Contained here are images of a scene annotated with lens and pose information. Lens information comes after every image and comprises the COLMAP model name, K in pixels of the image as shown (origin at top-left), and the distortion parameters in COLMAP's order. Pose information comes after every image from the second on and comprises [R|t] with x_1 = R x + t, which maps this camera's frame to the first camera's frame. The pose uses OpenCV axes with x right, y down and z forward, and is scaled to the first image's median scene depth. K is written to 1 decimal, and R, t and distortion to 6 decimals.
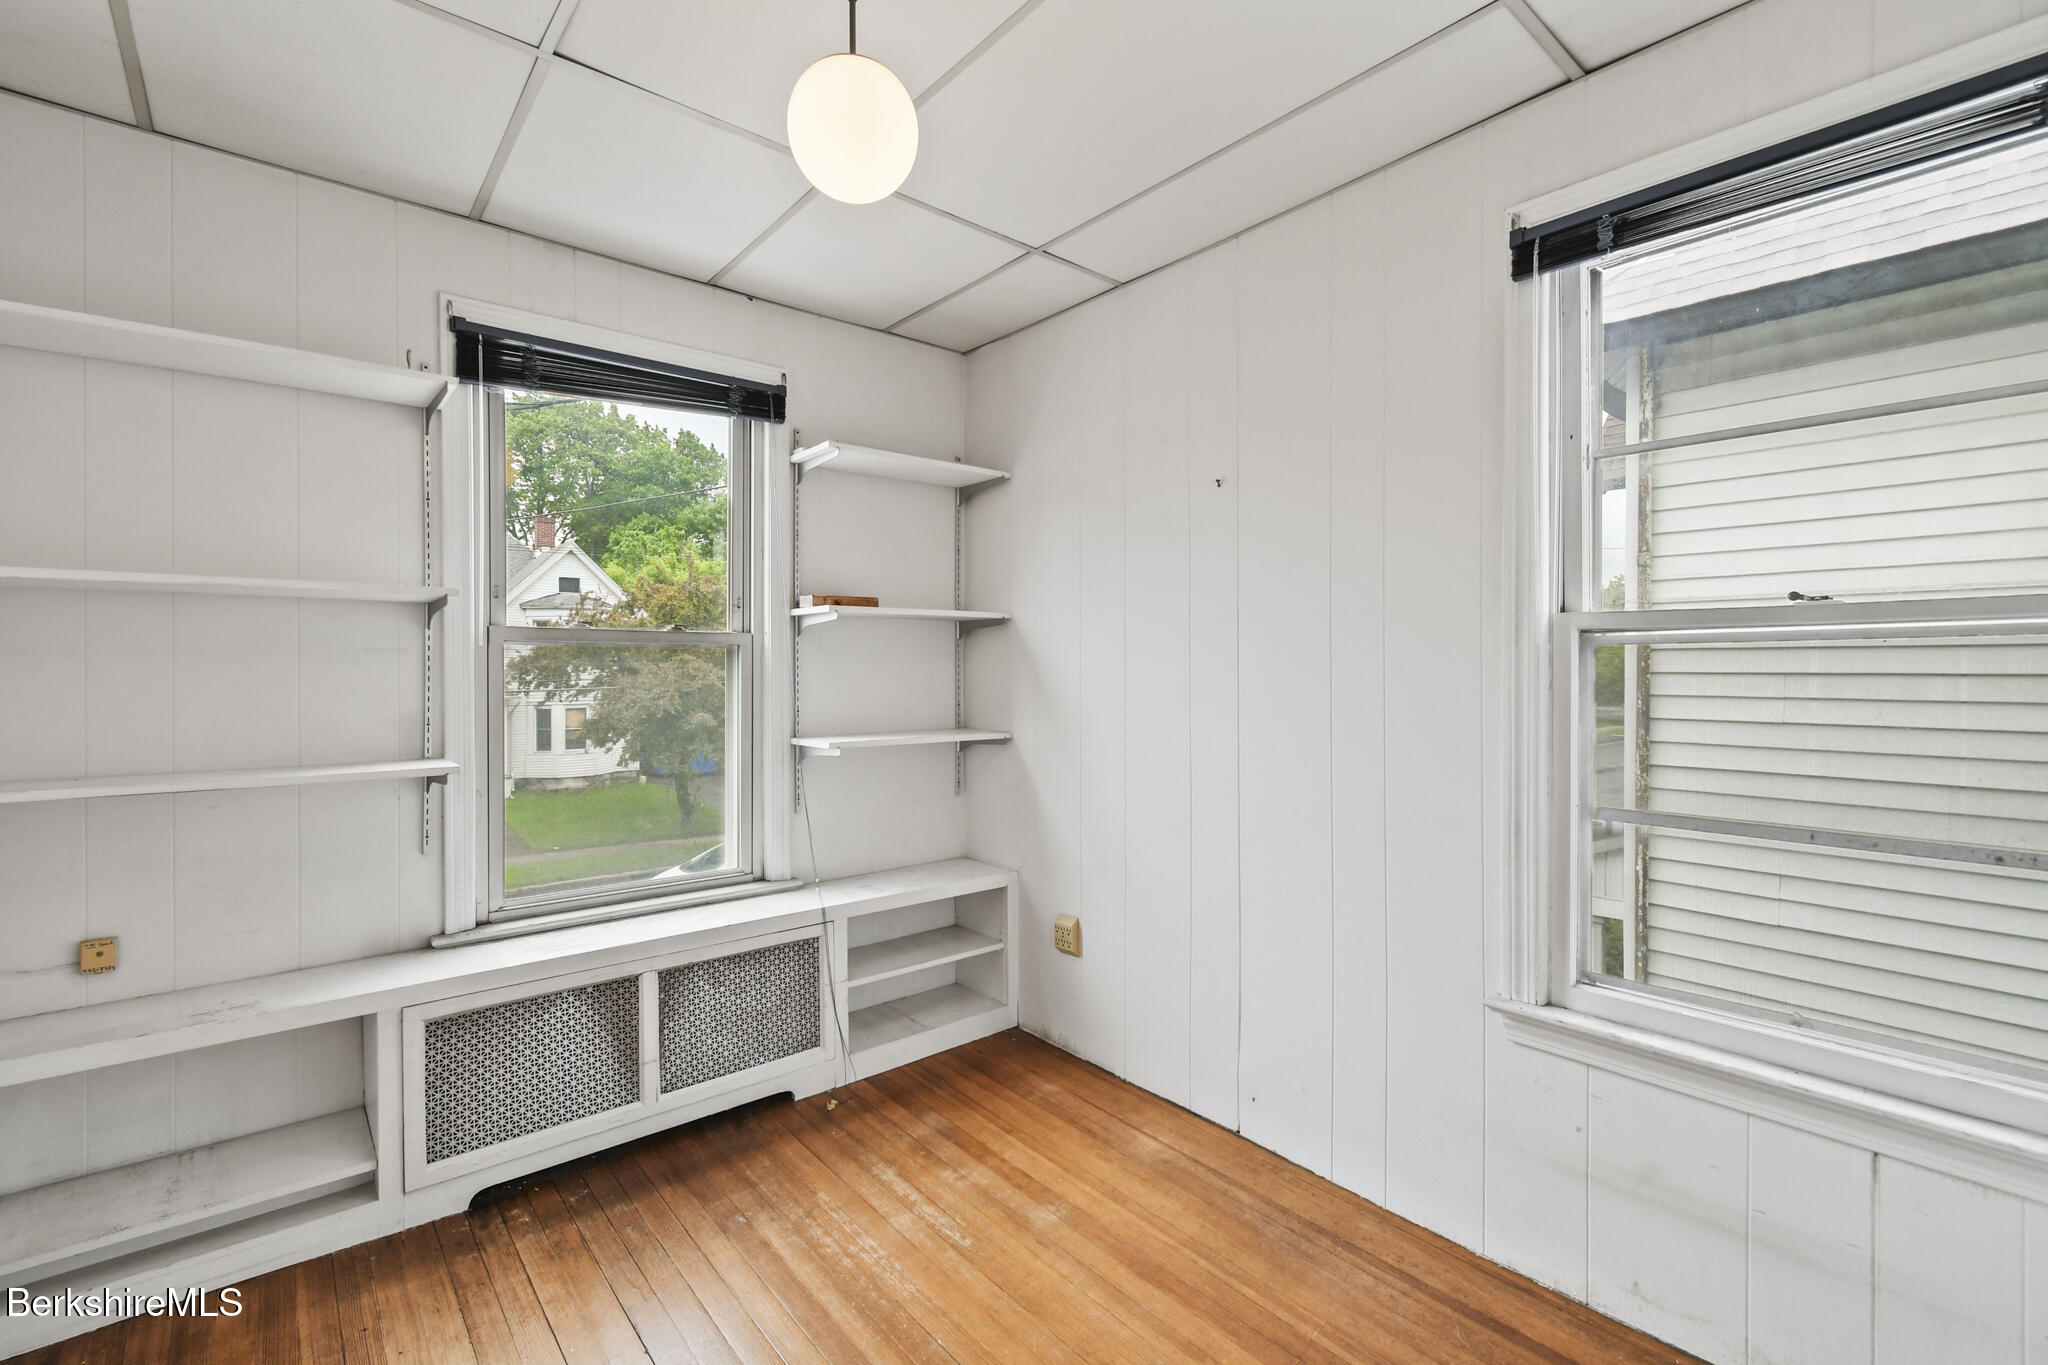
lens RADIAL K [[901.8, 0, 1026.0], [0, 901.8, 673.4], [0, 0, 1]] dist [-0.000610, 0.000332]
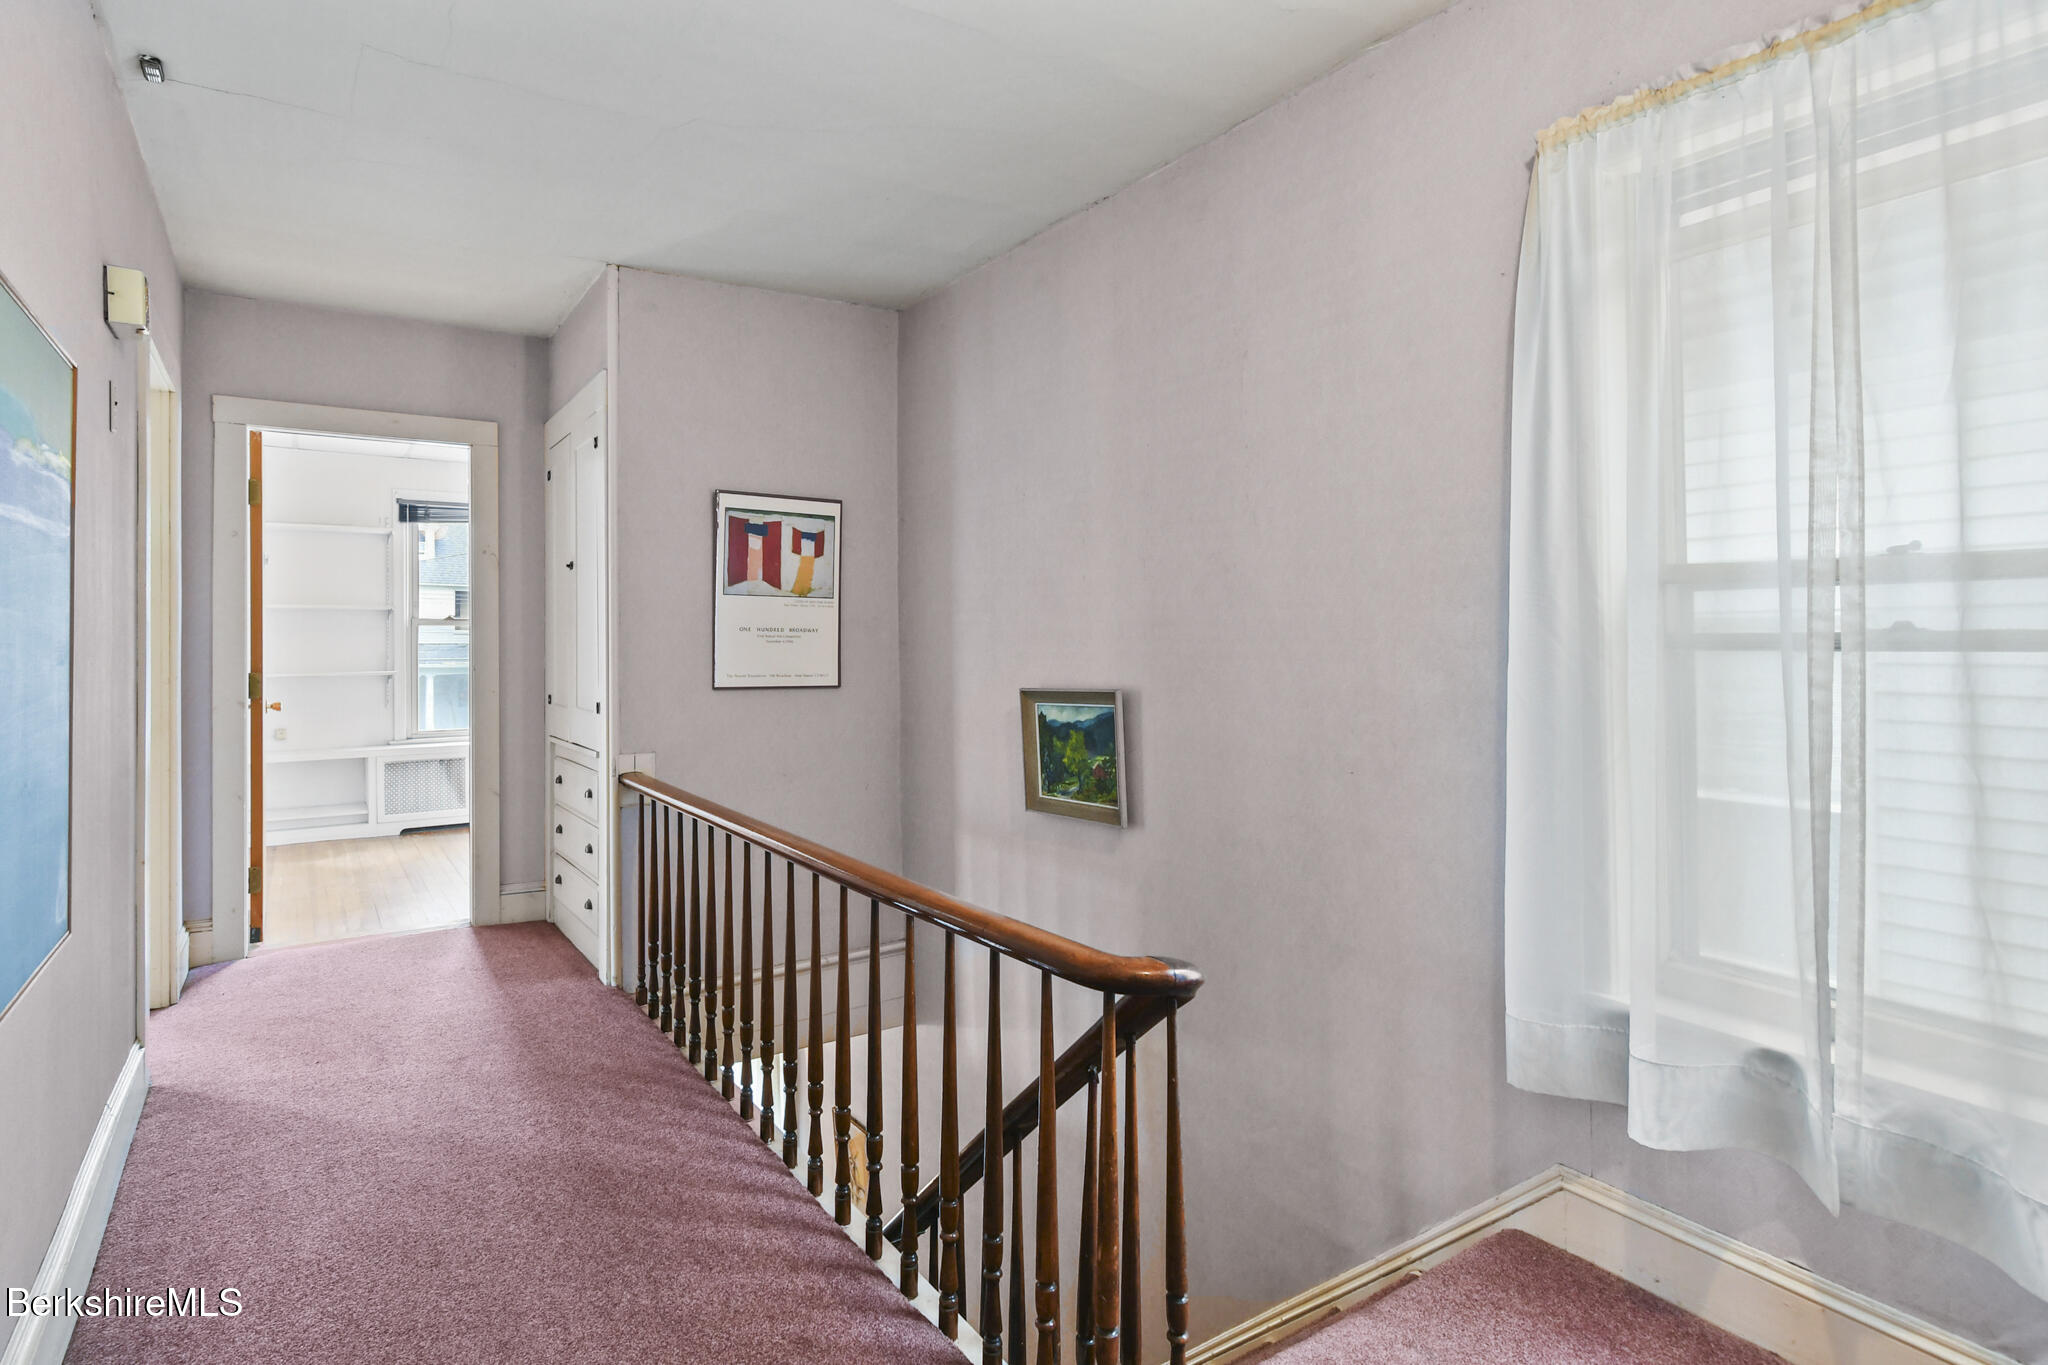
lens RADIAL K [[1109.8, 0, 1023.4], [0, 1109.8, 636.0], [0, 0, 1]] dist [0.000494, -0.000080]
pose [[0.995226, 0.000560, -0.097593, 1.446868], [-0.001087, 0.999985, -0.005340, 0.011706], [0.097589, 0.005421, 0.995212, -1.971112]]
